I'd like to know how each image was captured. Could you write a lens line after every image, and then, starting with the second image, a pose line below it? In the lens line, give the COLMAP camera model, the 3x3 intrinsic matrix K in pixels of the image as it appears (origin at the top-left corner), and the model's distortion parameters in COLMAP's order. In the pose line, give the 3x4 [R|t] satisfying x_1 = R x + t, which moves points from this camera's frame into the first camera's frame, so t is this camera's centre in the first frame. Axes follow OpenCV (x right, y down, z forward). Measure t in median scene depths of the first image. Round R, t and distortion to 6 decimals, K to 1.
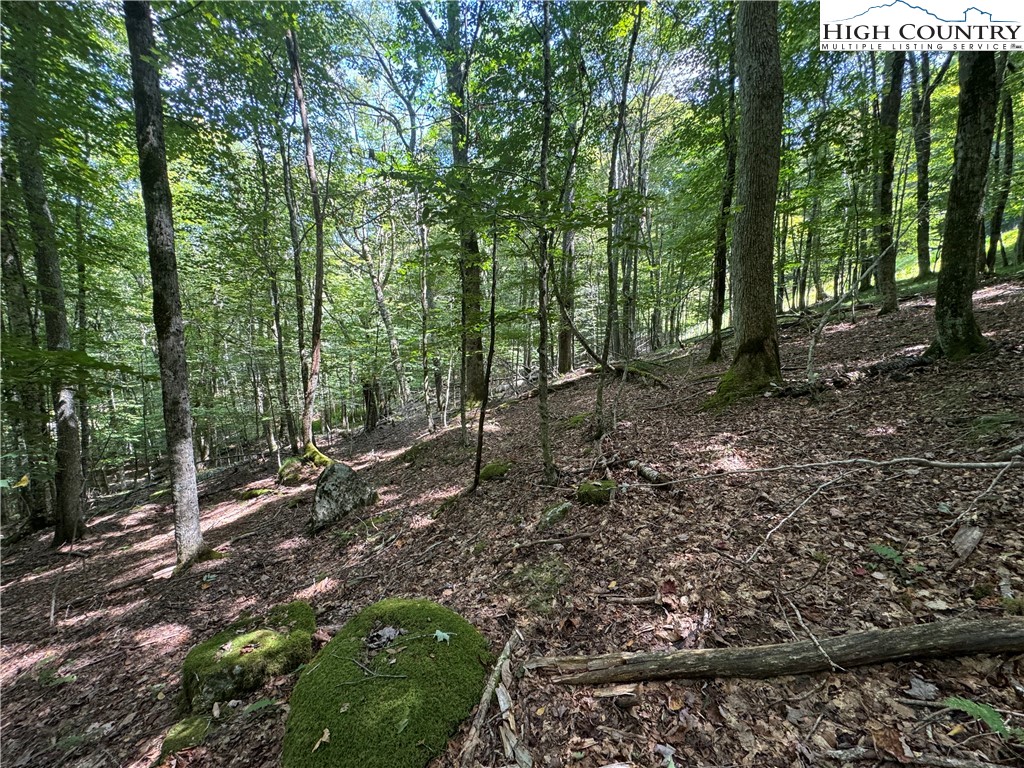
lens RADIAL K [[407.1, 0, 512.0], [0, 407.1, 384.0], [0, 0, 1]] dist [-0.003413, 0.000754]
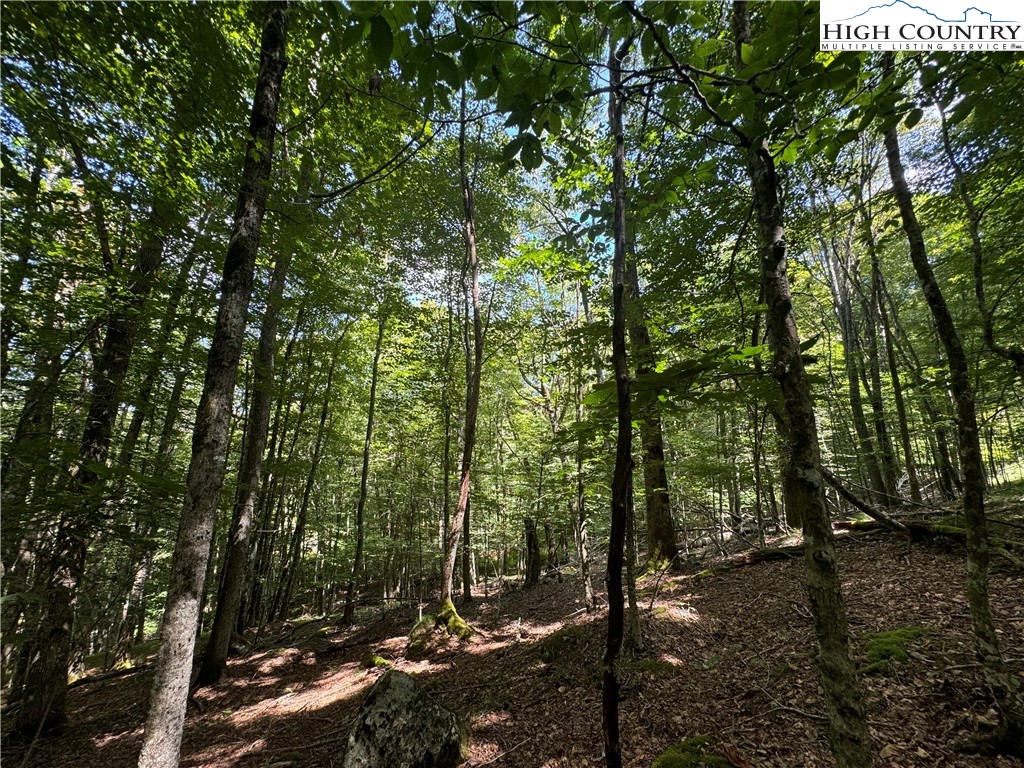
lens RADIAL K [[407.1, 0, 512.0], [0, 407.1, 384.0], [0, 0, 1]] dist [-0.003413, 0.000754]
pose [[0.902479, -0.081411, -0.422969, 0.002313], [-0.063636, 0.946000, -0.317859, -0.009751], [0.426006, 0.313778, 0.848565, 0.195992]]
